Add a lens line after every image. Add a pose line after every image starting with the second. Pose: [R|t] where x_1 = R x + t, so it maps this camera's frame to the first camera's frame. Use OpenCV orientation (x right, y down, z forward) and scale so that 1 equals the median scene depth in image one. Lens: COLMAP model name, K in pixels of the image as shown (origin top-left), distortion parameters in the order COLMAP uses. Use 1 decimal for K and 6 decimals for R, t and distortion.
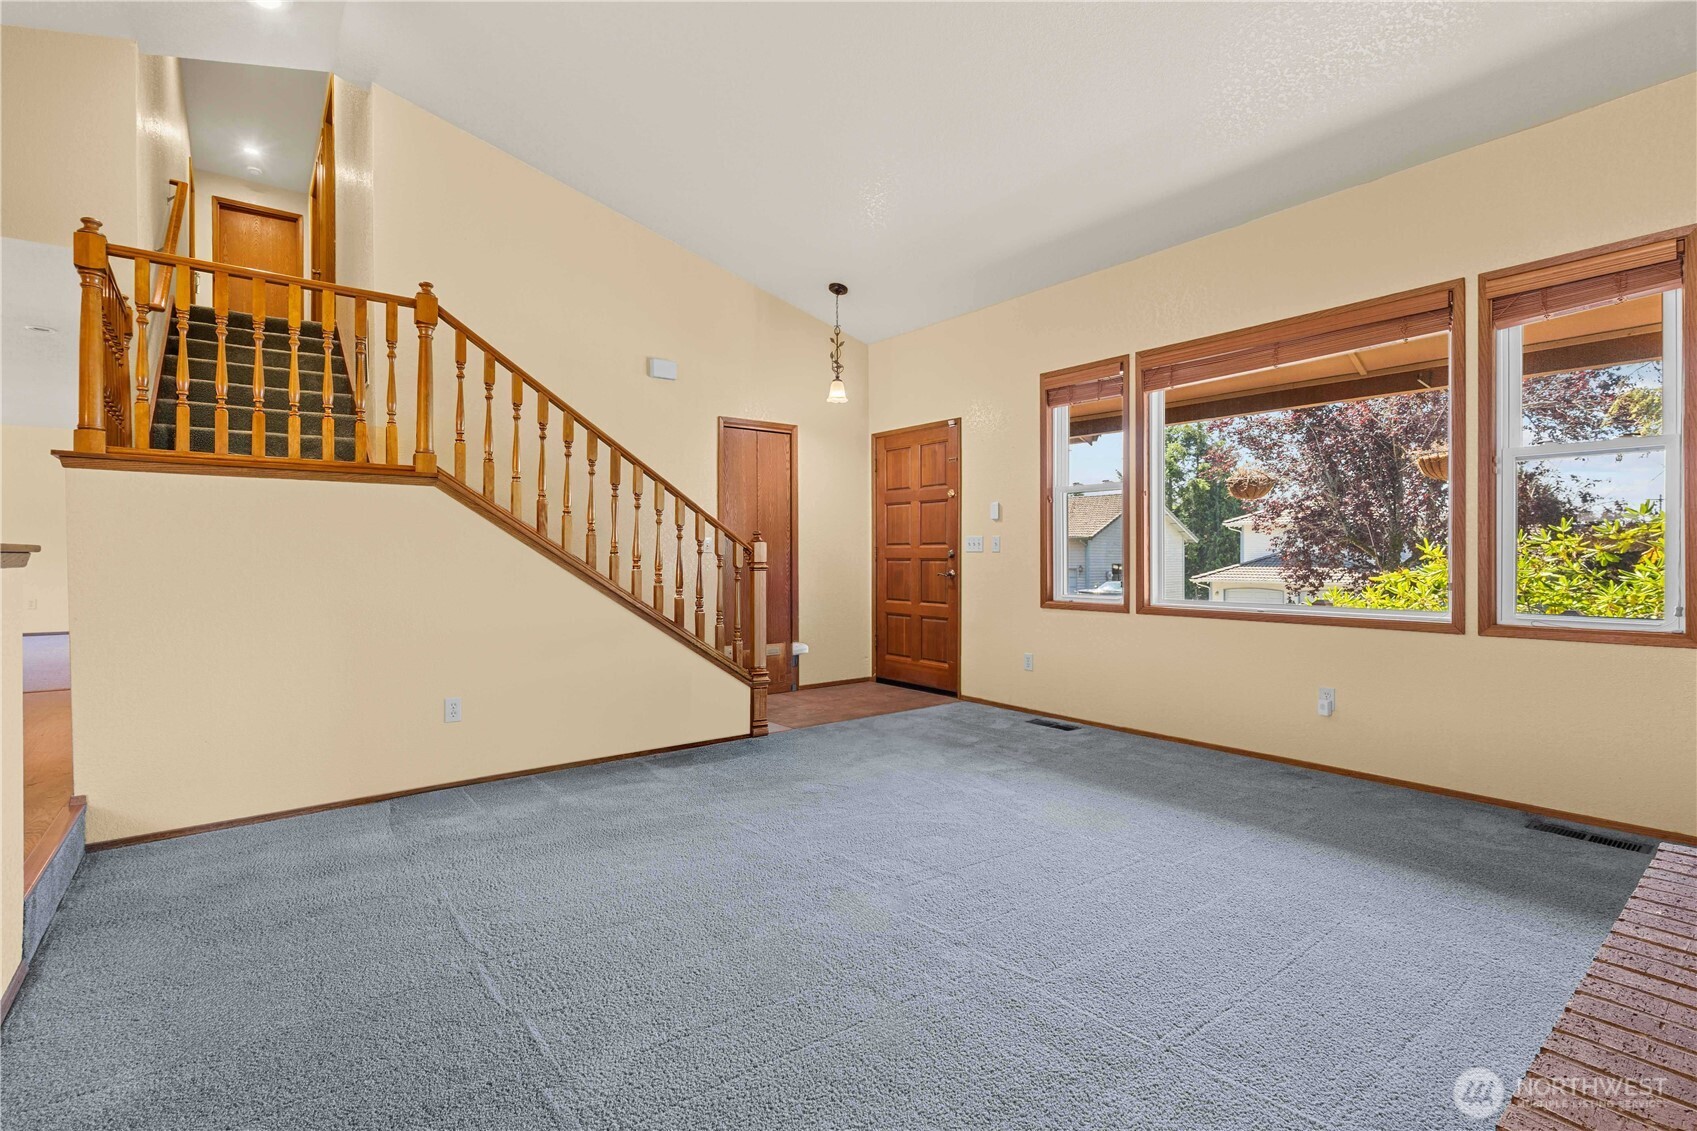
lens RADIAL K [[781.5, 0, 842.0], [0, 781.5, 561.5], [0, 0, 1]] dist [-0.003840, -0.000021]
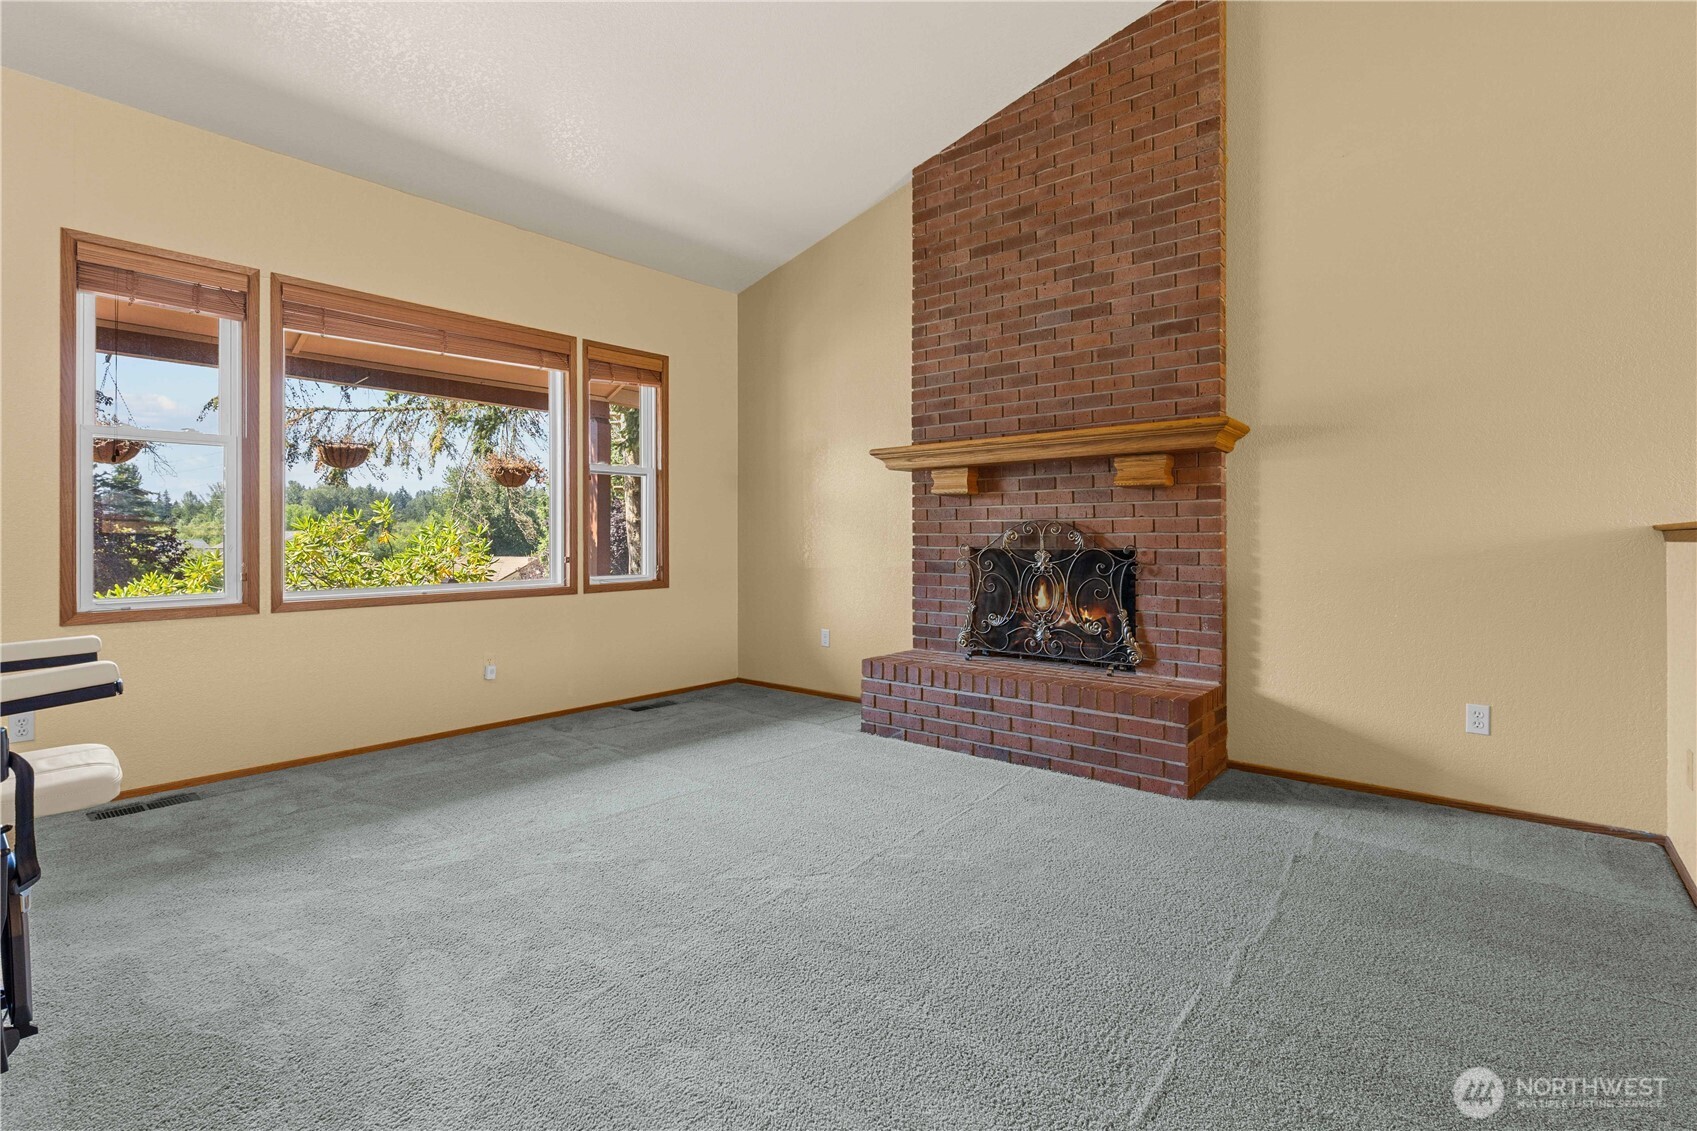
lens RADIAL K [[781.5, 0, 817.0], [0, 781.5, 541.5], [0, 0, 1]] dist [-0.003840, -0.000021]
pose [[-0.180522, -0.005084, 0.983558, -0.426519], [0.008399, 0.999942, 0.006710, -0.004112], [-0.983535, 0.009472, -0.180469, 0.547183]]
